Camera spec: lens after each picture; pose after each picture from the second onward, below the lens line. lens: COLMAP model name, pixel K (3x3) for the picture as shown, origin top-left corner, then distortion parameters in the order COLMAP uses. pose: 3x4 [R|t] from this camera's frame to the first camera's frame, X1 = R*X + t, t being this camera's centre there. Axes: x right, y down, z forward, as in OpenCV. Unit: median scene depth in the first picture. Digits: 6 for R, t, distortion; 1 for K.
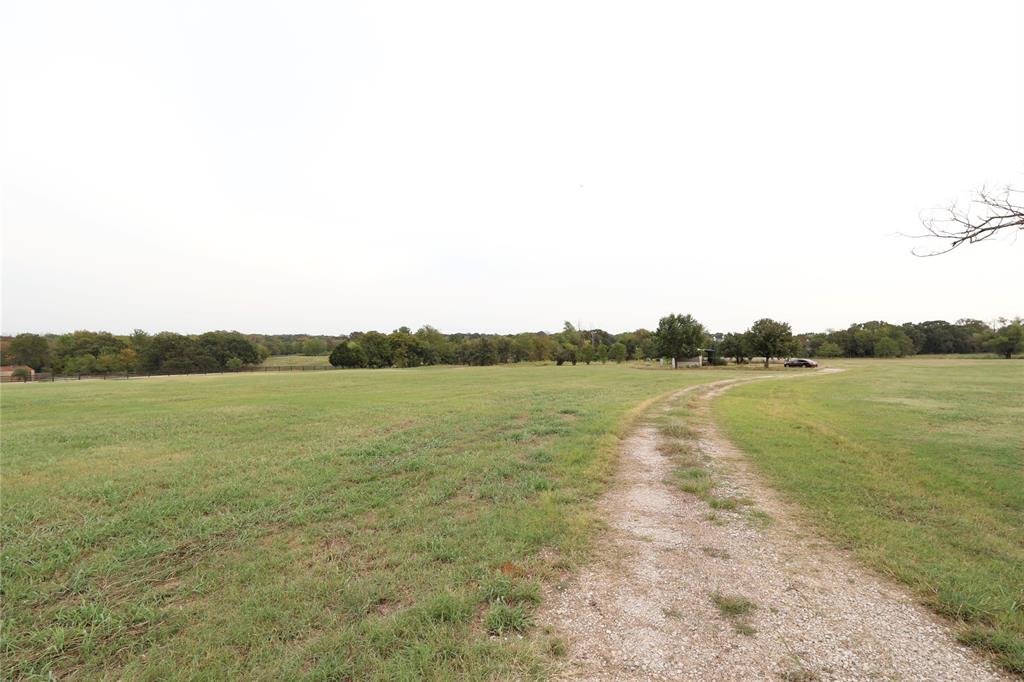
lens RADIAL K [[476.2, 0, 510.6], [0, 476.2, 341.1], [0, 0, 1]] dist [0.001924, 0.000308]
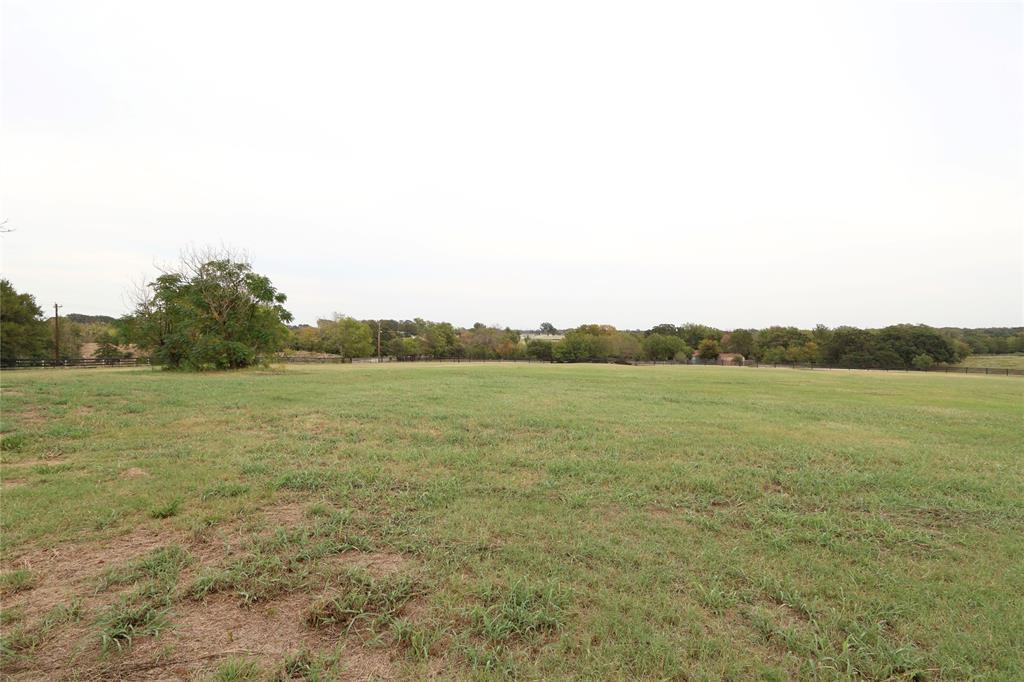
lens RADIAL K [[476.2, 0, 511.2], [0, 476.2, 339.9], [0, 0, 1]] dist [0.001924, 0.000308]
pose [[0.330451, 0.015143, -0.943702, 0.014759], [-0.005777, 0.999885, 0.014022, -0.002405], [0.943805, 0.000818, 0.330500, -0.062762]]
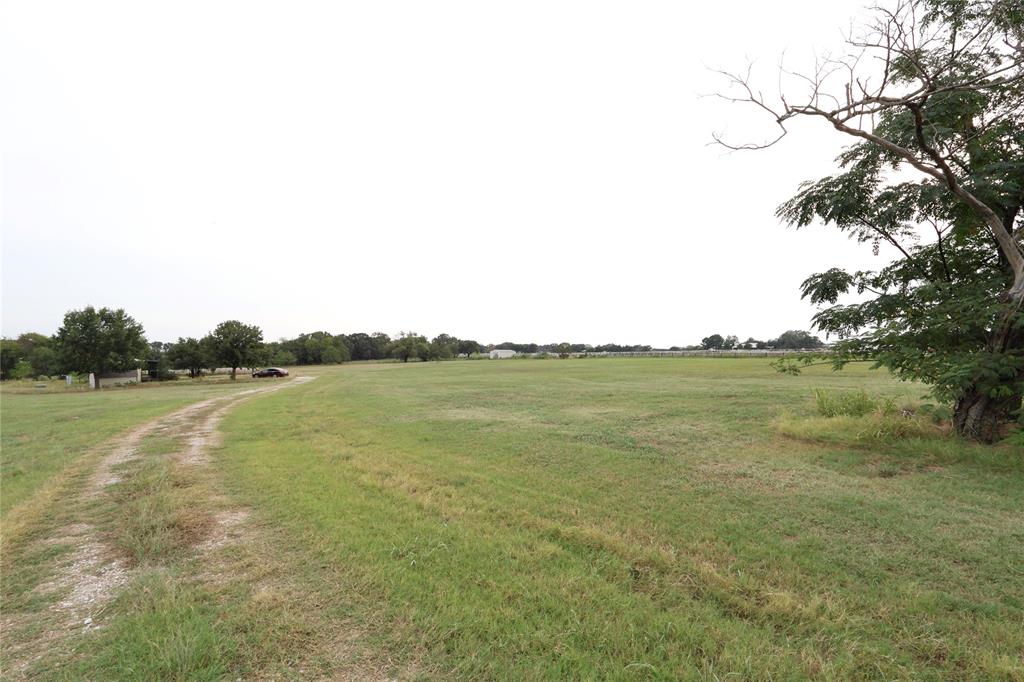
lens RADIAL K [[476.2, 0, 511.1], [0, 476.2, 342.6], [0, 0, 1]] dist [0.001924, 0.000308]
pose [[0.494427, 0.009597, 0.869166, 0.021356], [0.006782, 0.999866, -0.014898, 0.002544], [-0.869193, 0.013261, 0.494295, 0.066214]]
